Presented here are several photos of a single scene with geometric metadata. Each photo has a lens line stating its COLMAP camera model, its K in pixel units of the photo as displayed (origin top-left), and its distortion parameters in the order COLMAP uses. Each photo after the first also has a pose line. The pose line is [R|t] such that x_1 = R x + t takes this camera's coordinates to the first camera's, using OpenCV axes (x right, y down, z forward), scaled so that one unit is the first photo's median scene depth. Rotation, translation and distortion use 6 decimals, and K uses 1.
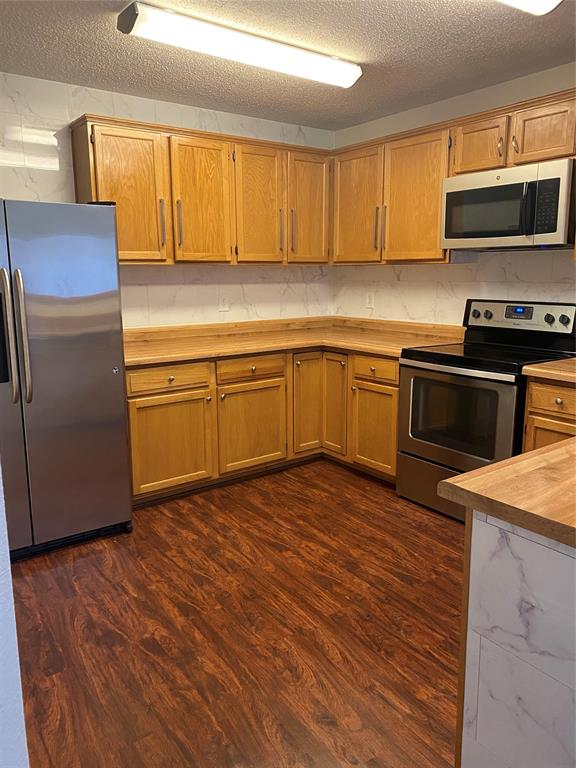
lens RADIAL K [[581.7, 0, 286.2], [0, 581.7, 383.0], [0, 0, 1]] dist [-0.006827, -0.009833]
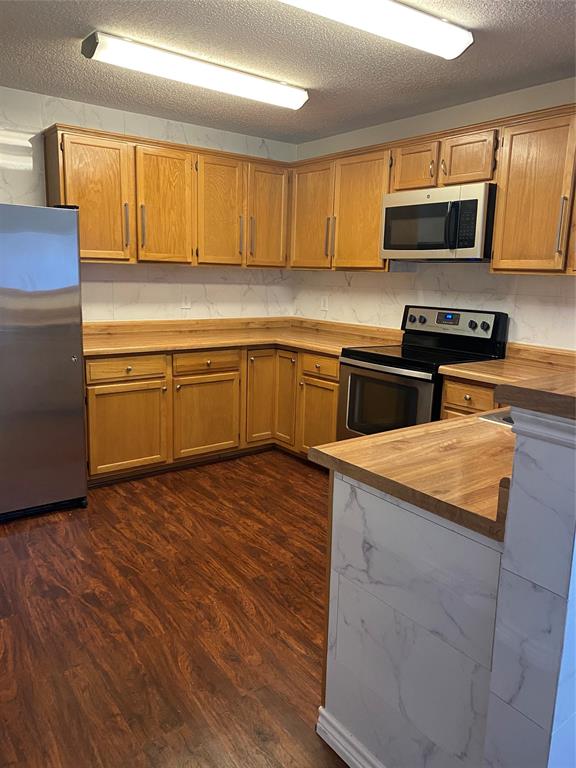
lens RADIAL K [[581.7, 0, 289.4], [0, 581.7, 383.6], [0, 0, 1]] dist [-0.006827, -0.009833]
pose [[0.999169, 0.029490, 0.028143, 0.078432], [-0.029435, 0.999564, -0.002369, 0.015036], [-0.028200, 0.001538, 0.999601, -0.104839]]
